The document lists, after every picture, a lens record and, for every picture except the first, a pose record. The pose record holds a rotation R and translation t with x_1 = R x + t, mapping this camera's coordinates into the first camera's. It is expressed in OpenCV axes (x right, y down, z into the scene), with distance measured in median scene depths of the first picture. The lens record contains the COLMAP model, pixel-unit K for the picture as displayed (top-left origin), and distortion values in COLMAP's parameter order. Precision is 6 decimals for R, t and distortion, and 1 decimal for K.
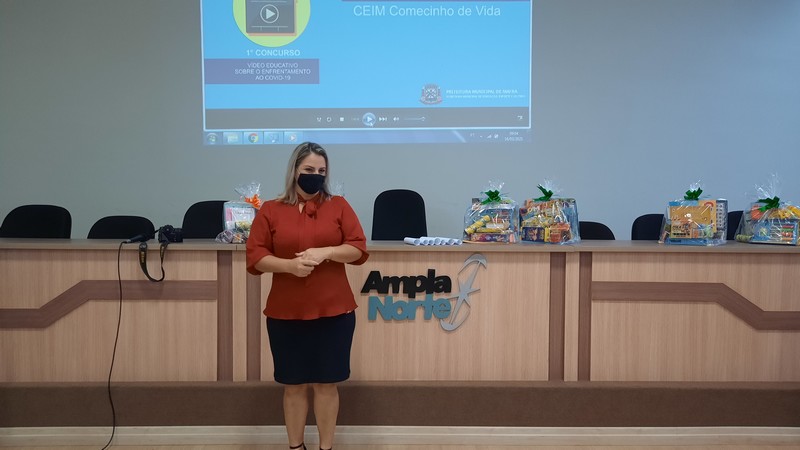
lens RADIAL K [[599.6, 0, 402.7], [0, 599.6, 231.0], [0, 0, 1]] dist [0.056601, -0.047927]
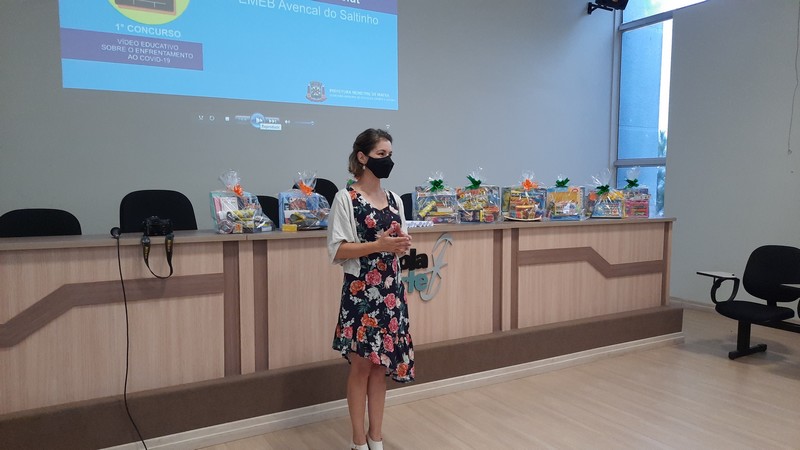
lens RADIAL K [[599.6, 0, 397.7], [0, 599.6, 238.6], [0, 0, 1]] dist [0.056601, -0.047927]
pose [[0.866330, -0.049216, 0.497042, -0.540439], [0.039467, 0.998767, 0.030107, 0.009168], [-0.497911, -0.006466, 0.867204, 0.023308]]
